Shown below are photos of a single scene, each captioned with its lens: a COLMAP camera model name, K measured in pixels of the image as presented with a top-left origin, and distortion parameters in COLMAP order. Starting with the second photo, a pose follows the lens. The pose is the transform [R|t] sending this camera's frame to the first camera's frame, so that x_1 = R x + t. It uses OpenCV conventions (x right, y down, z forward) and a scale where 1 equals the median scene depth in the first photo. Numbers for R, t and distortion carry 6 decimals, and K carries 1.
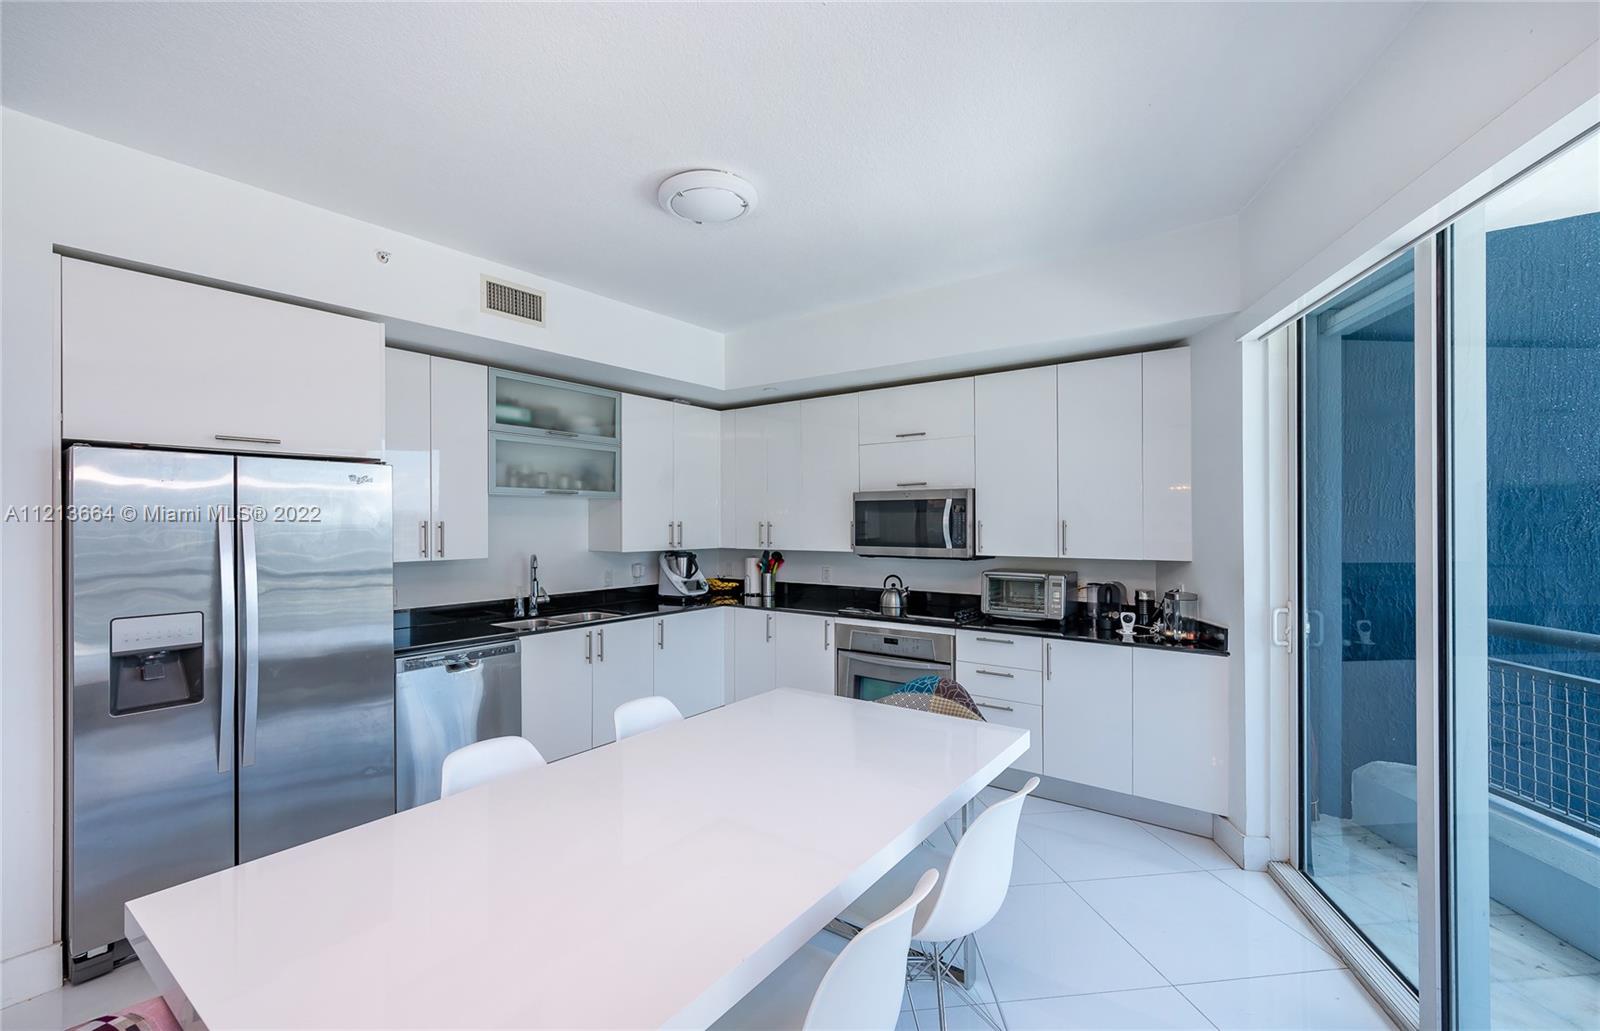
lens RADIAL K [[670.5, 0, 788.9], [0, 670.5, 520.1], [0, 0, 1]] dist [0.009631, 0.000022]
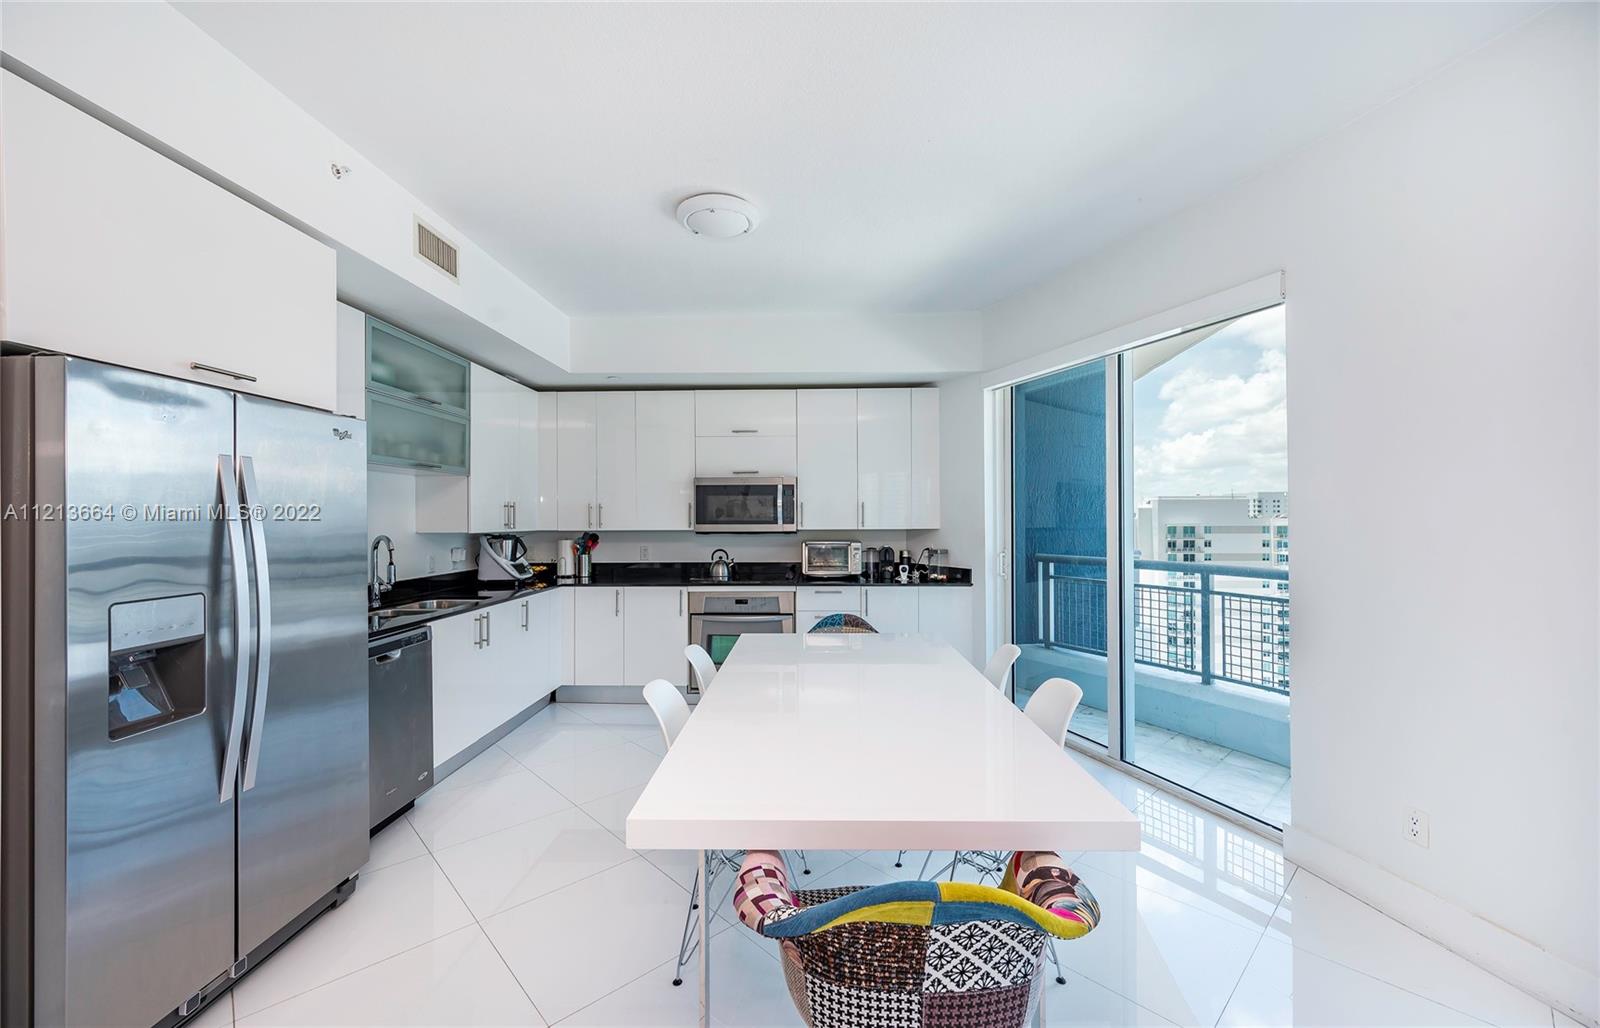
lens RADIAL K [[632.9, 0, 813.7], [0, 632.9, 513.5], [0, 0, 1]] dist [0.002198, -0.000071]
pose [[0.805499, 0.000944, 0.592597, -0.412930], [0.002598, 0.999984, -0.005123, 0.028344], [-0.592592, 0.005666, 0.805483, 0.009614]]
